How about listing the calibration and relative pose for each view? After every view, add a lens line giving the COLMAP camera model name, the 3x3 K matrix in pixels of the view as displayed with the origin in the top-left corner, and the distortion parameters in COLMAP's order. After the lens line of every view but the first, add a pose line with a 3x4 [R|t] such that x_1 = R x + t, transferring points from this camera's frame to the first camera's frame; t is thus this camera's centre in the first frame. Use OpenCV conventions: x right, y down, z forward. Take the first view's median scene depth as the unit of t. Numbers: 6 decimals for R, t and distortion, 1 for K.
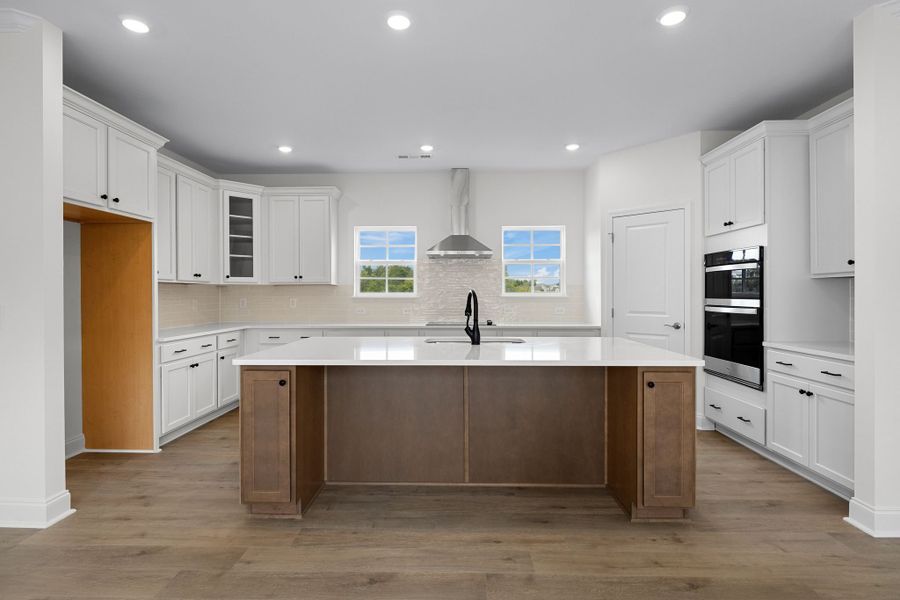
lens RADIAL K [[455.3, 0, 450.0], [0, 455.3, 300.0], [0, 0, 1]] dist [-0.002274, -0.000720]
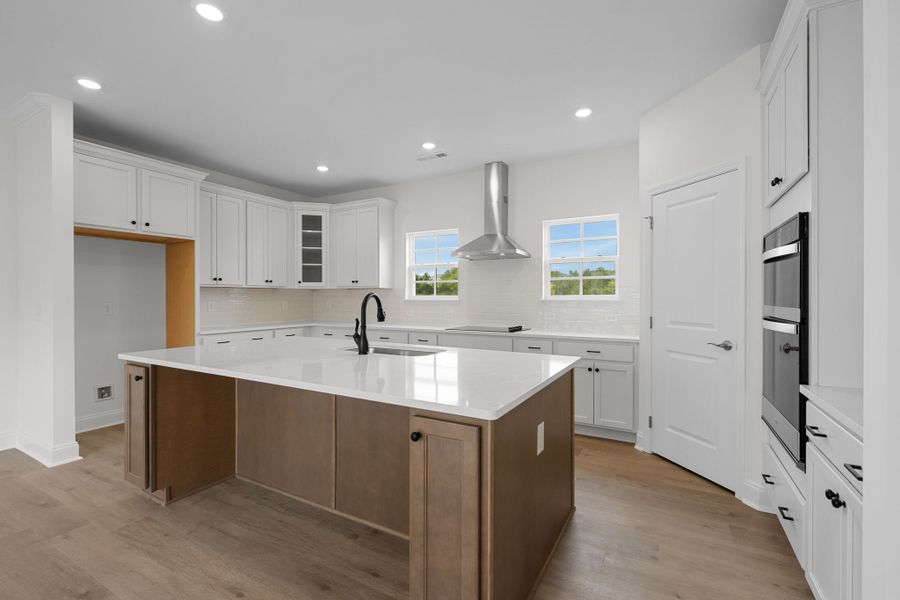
lens RADIAL K [[405.7, 0, 450.0], [0, 405.7, 300.0], [0, 0, 1]] dist [-0.002859, 0.000063]
pose [[0.881477, 0.006090, -0.472188, 0.422766], [-0.008455, 0.999960, -0.002886, -0.004863], [0.472151, 0.006536, 0.881493, 0.281299]]
